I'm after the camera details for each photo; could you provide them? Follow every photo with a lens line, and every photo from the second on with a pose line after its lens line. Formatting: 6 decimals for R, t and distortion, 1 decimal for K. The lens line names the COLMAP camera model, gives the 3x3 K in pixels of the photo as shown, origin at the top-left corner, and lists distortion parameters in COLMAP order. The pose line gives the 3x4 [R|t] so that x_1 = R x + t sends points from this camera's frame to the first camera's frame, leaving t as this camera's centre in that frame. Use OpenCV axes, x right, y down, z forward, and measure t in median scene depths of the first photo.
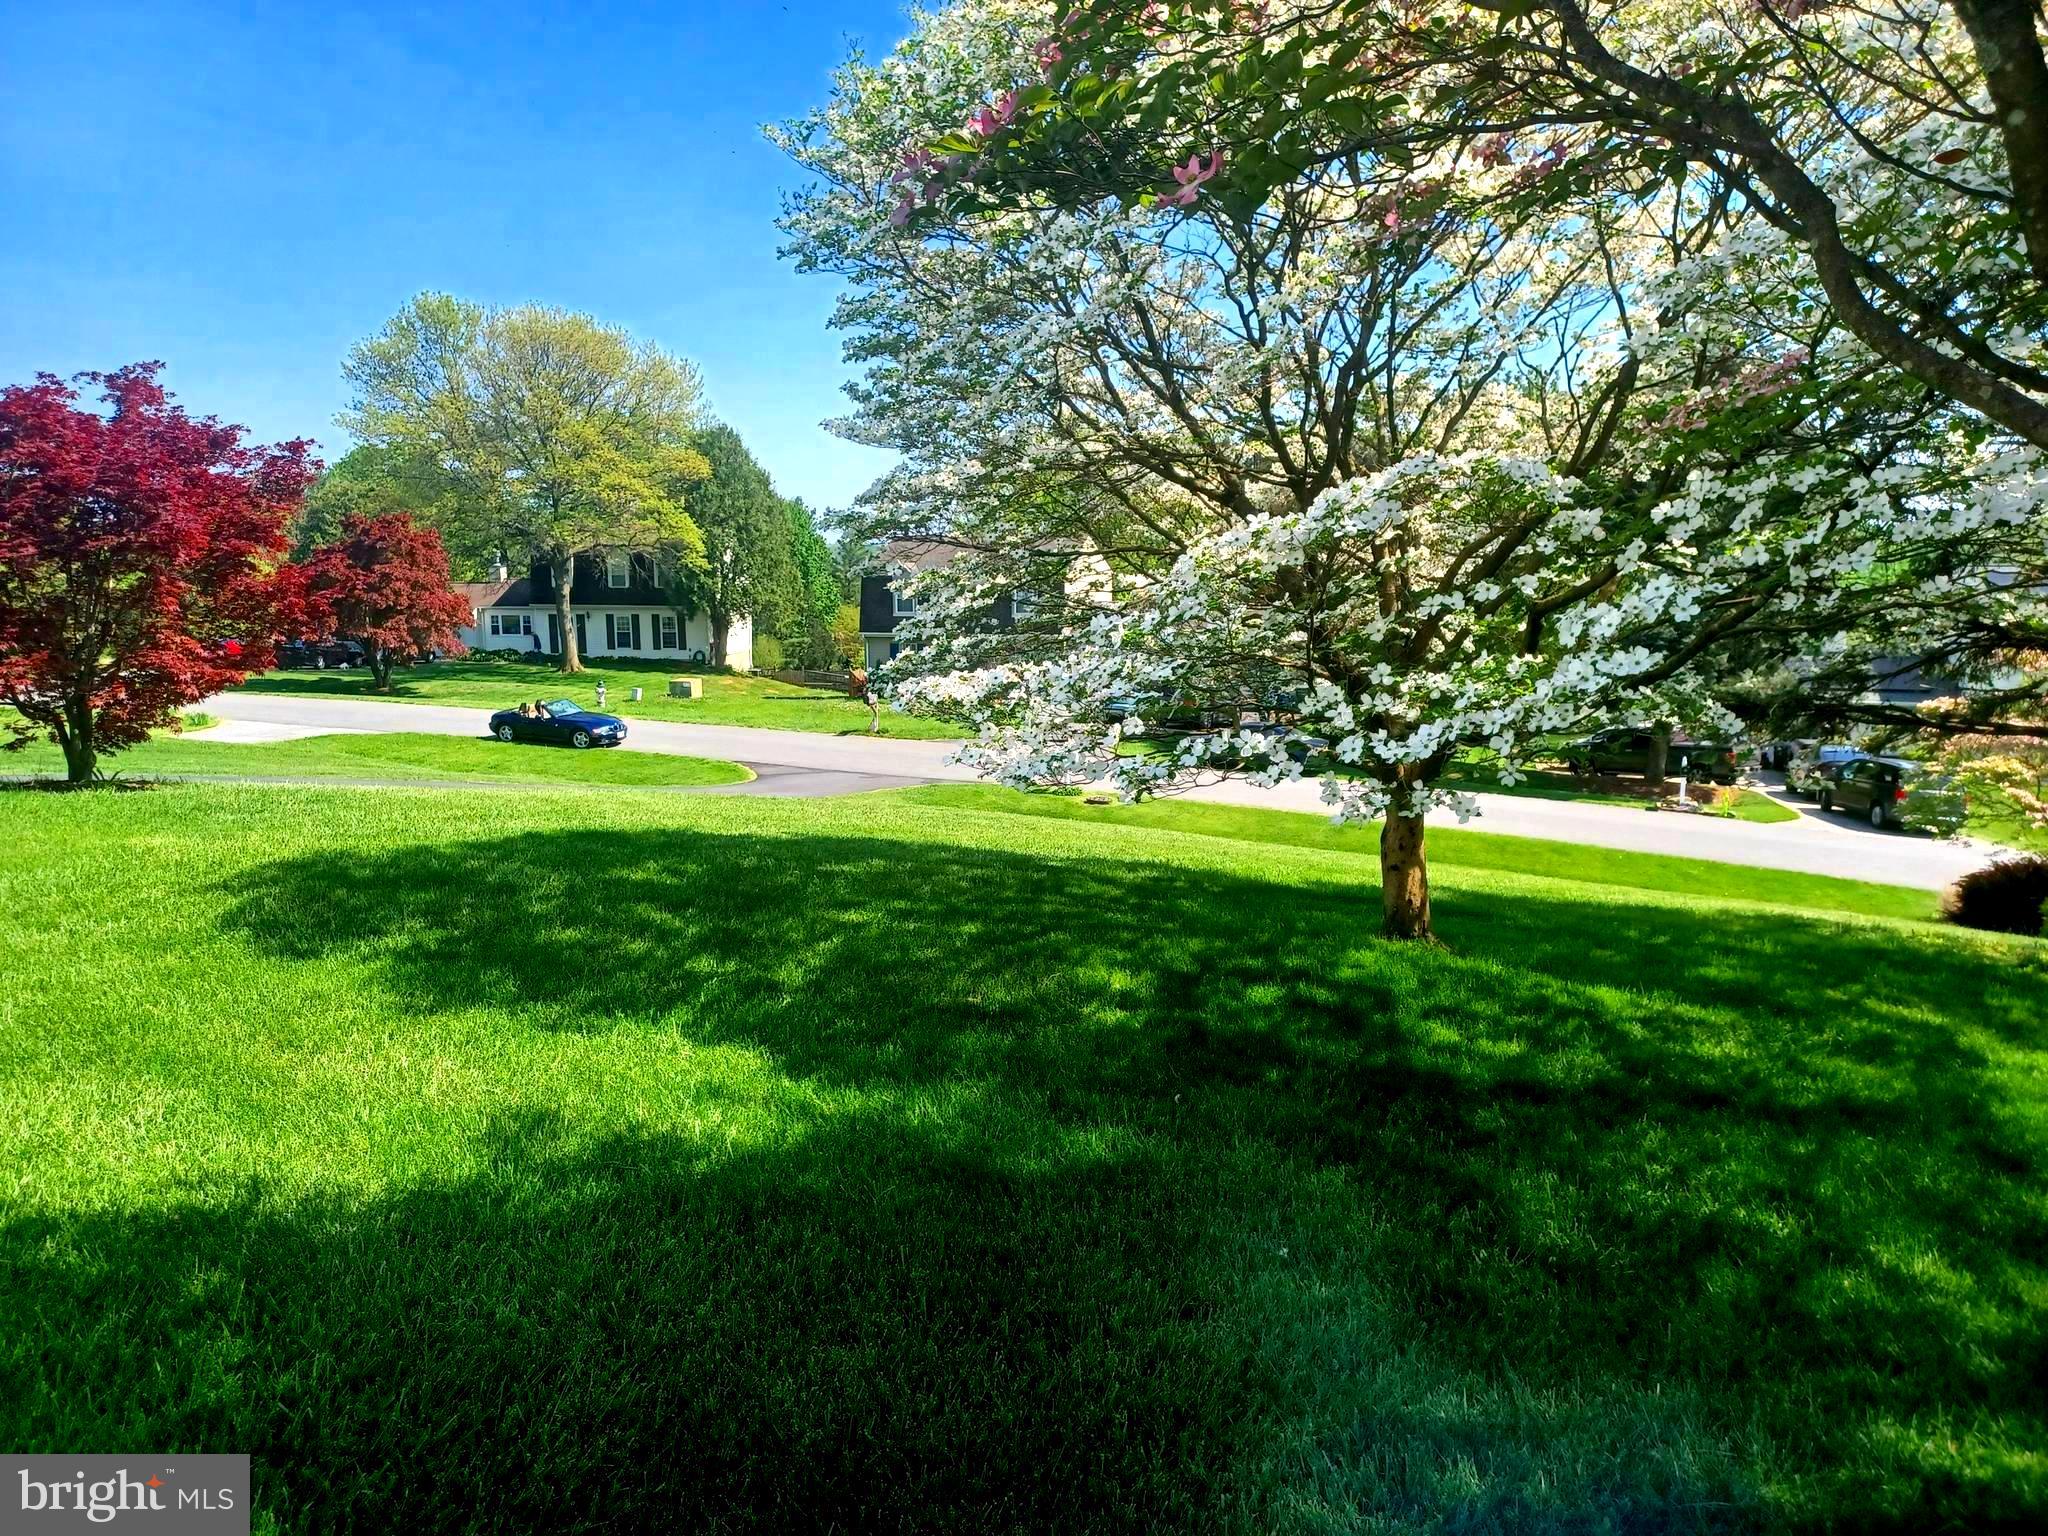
lens RADIAL K [[1502.2, 0, 1024.0], [0, 1502.2, 768.0], [0, 0, 1]] dist [0.084518, -0.084167]
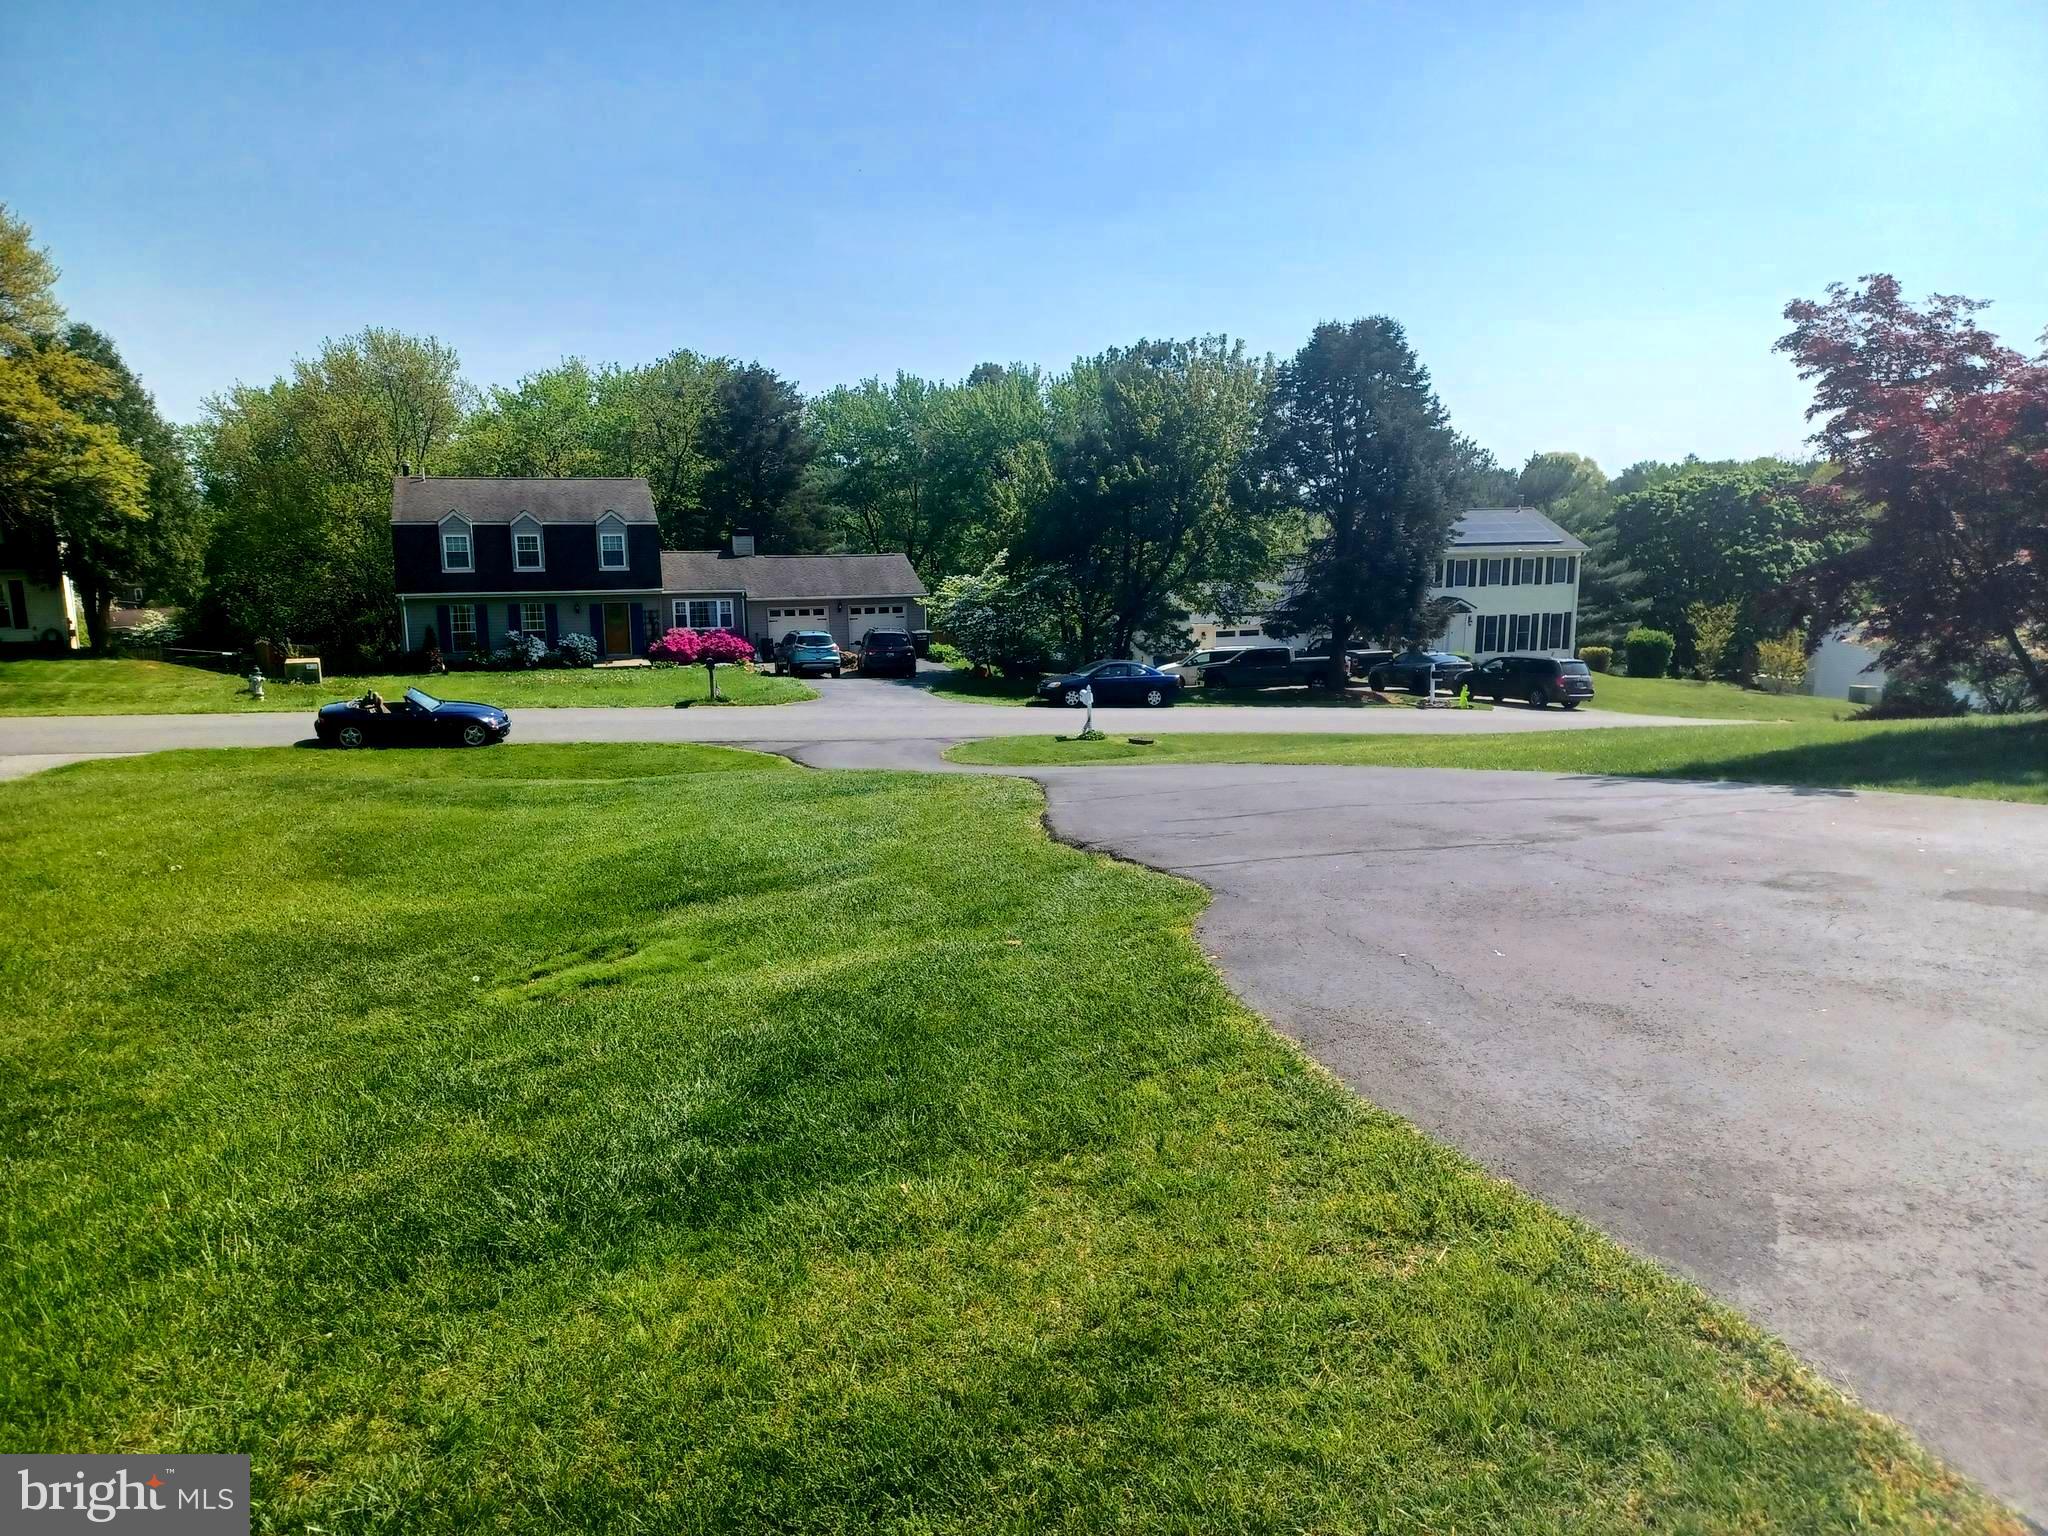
lens RADIAL K [[1502.2, 0, 1024.0], [0, 1502.2, 768.0], [0, 0, 1]] dist [0.084518, -0.084167]
pose [[0.802007, -0.105652, 0.587897, -0.419293], [0.087236, 0.994397, 0.059697, -0.018911], [-0.590910, 0.003409, 0.806730, 0.157927]]
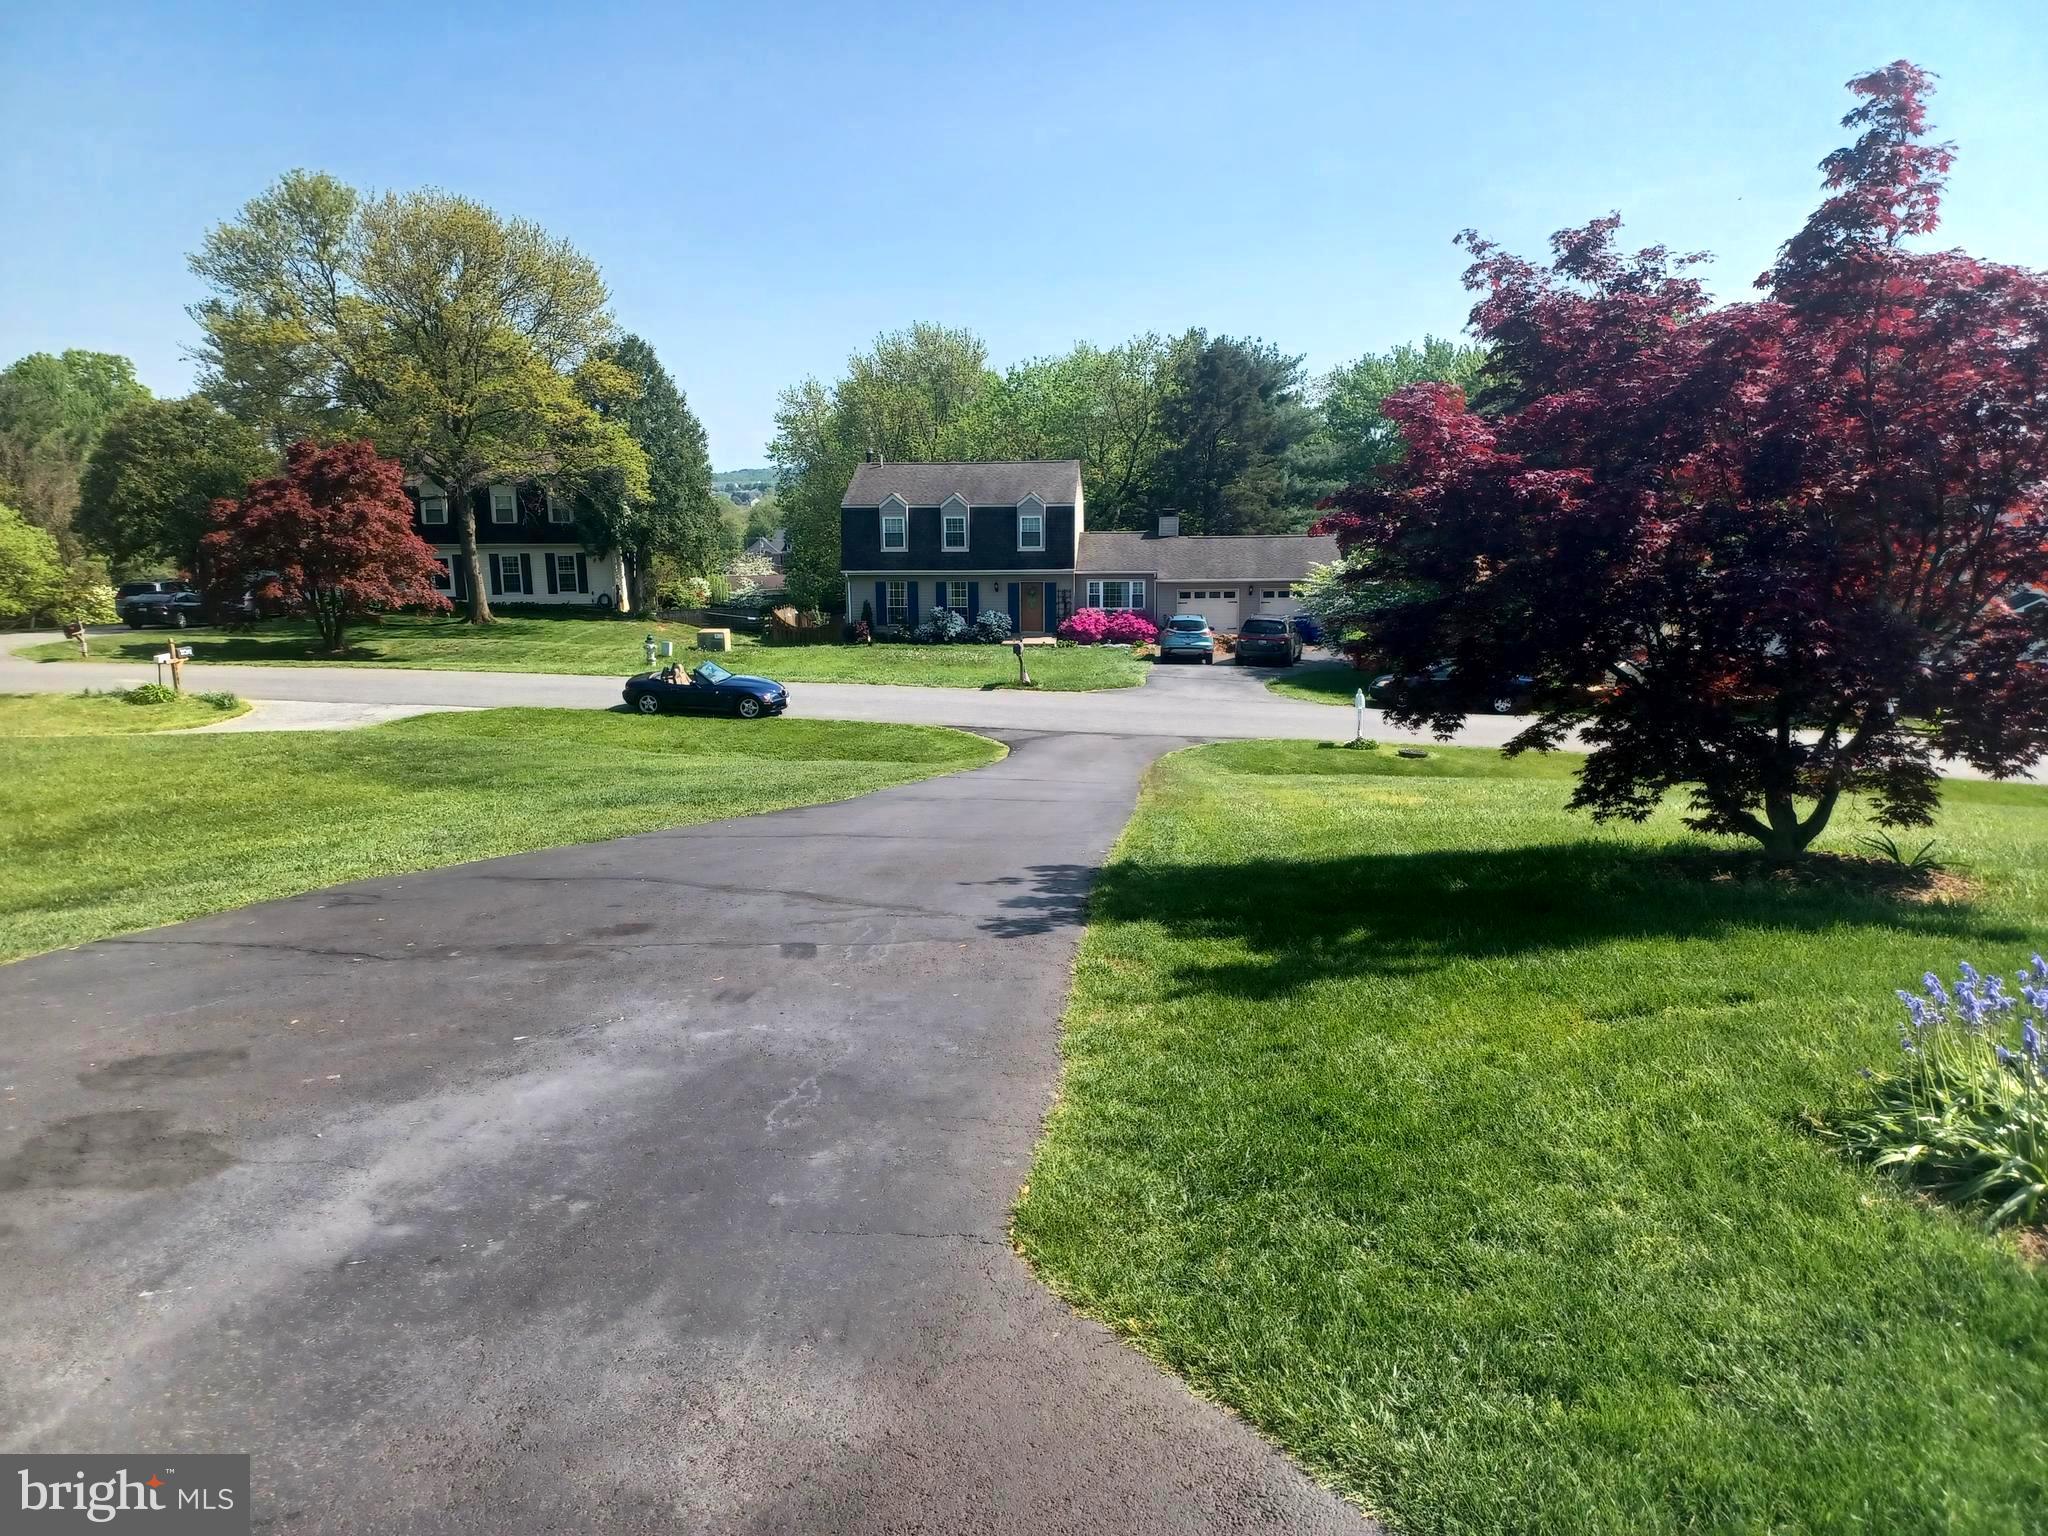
lens RADIAL K [[1502.2, 0, 1024.0], [0, 1502.2, 768.0], [0, 0, 1]] dist [0.084518, -0.084167]
pose [[0.973826, -0.050257, 0.221670, -0.263283], [0.039525, 0.997834, 0.052588, -0.018546], [-0.223832, -0.042450, 0.973703, 0.109460]]
